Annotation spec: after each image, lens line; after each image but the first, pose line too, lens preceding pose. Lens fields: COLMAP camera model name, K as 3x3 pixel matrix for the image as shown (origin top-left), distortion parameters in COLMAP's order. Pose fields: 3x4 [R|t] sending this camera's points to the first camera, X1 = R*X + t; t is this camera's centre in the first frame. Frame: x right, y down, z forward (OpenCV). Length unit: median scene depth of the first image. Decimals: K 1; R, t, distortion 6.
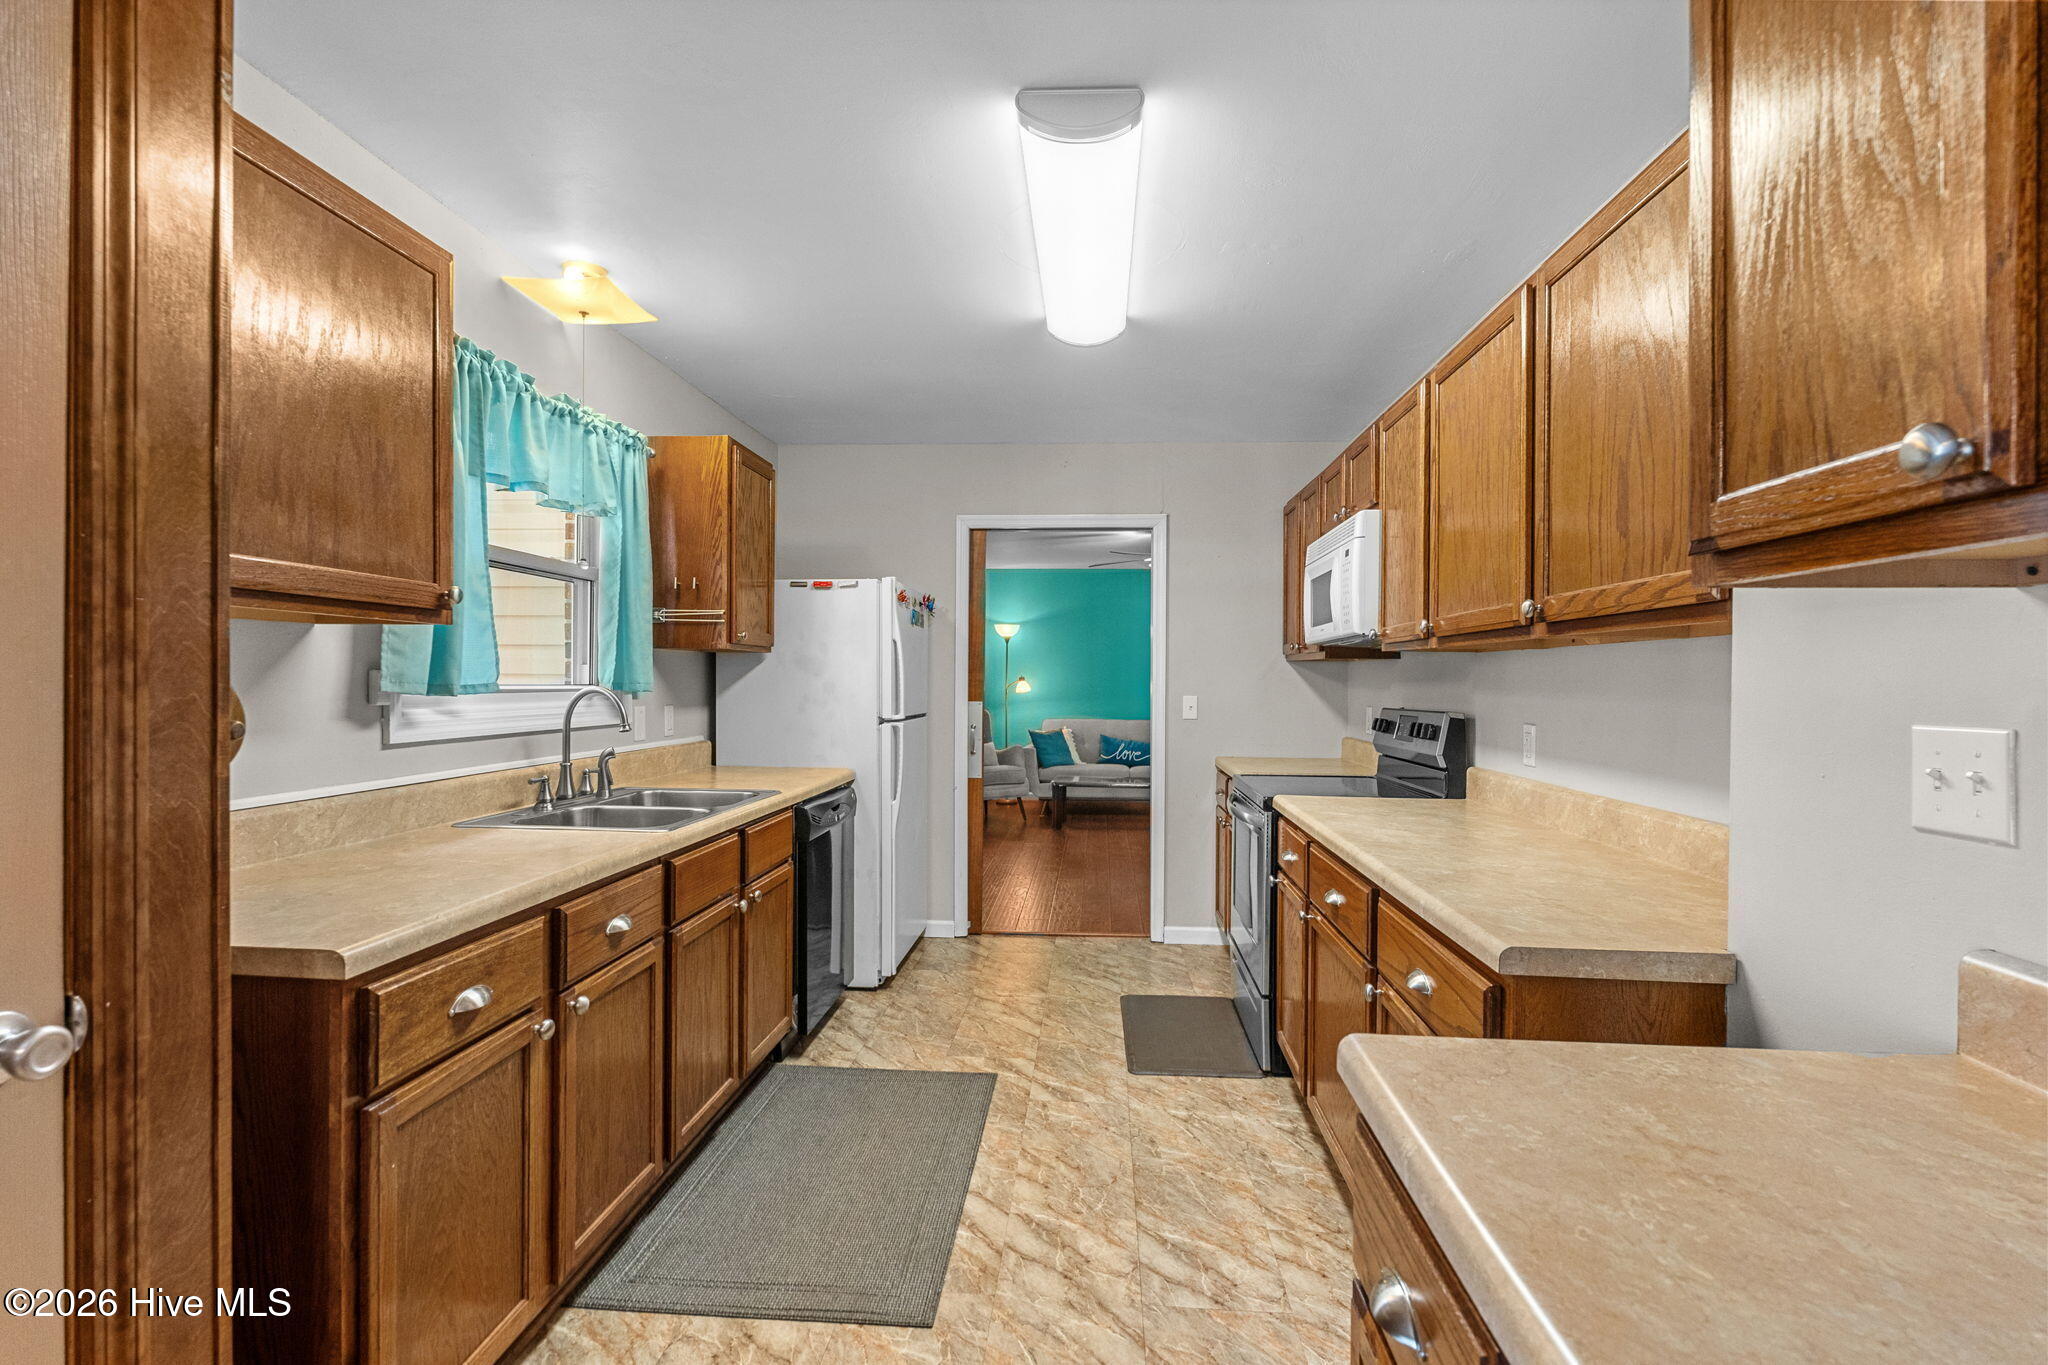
lens RADIAL K [[1004.7, 0, 1024.0], [0, 1004.7, 682.5], [0, 0, 1]] dist [0.000530, 0.000025]
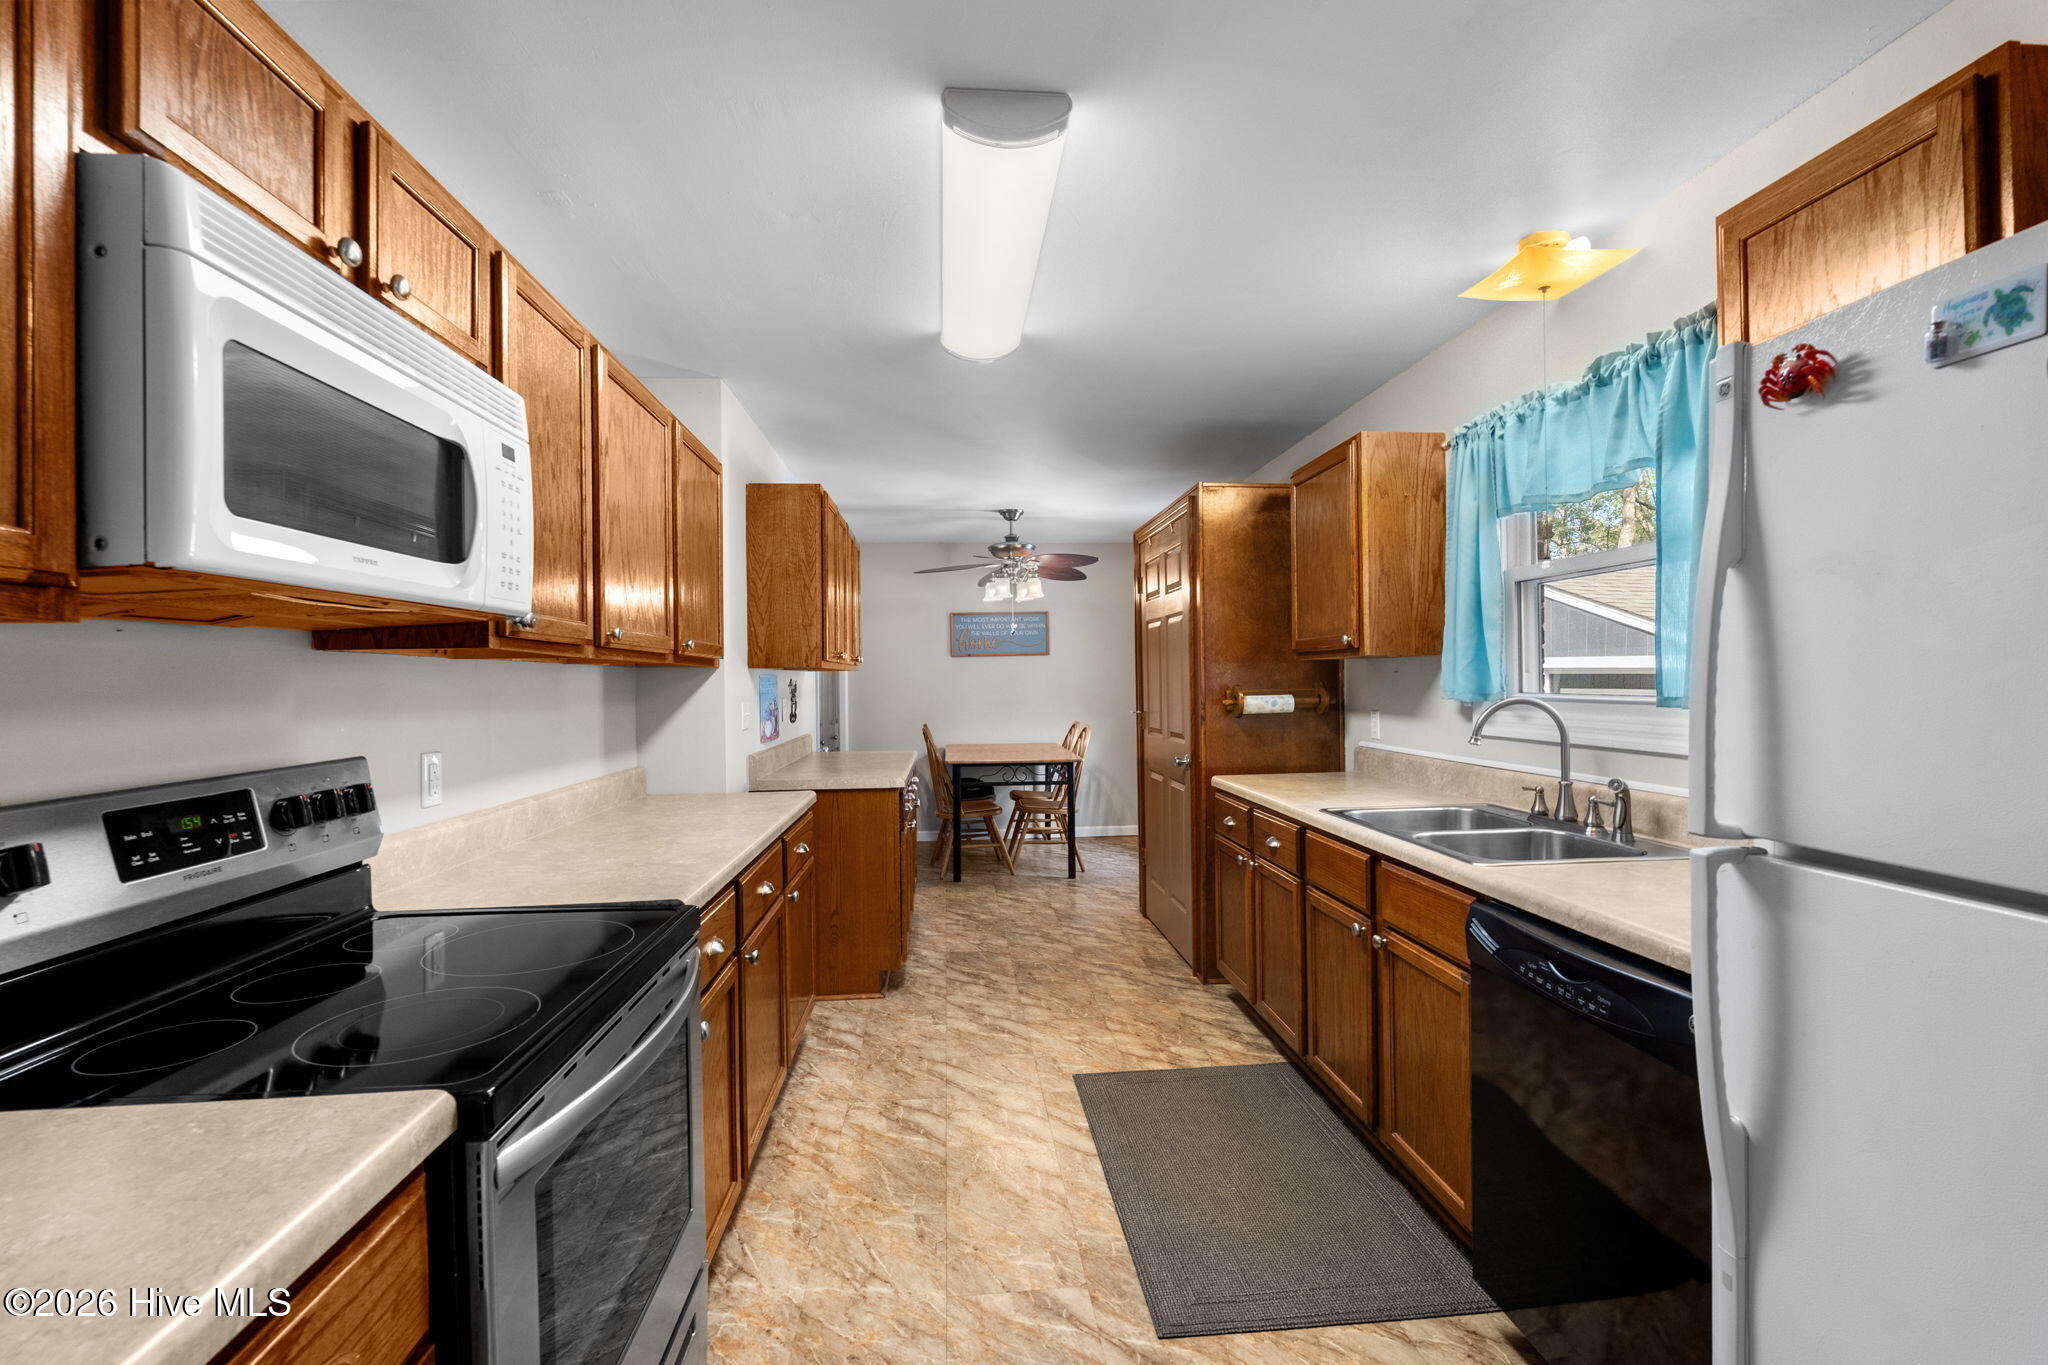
lens RADIAL K [[1004.7, 0, 1024.0], [0, 1004.7, 682.5], [0, 0, 1]] dist [0.000530, 0.000025]
pose [[-0.988015, 0.002364, -0.154338, 0.184698], [0.001726, 0.999989, 0.004264, -0.015089], [0.154346, 0.003946, -0.988009, 1.986200]]
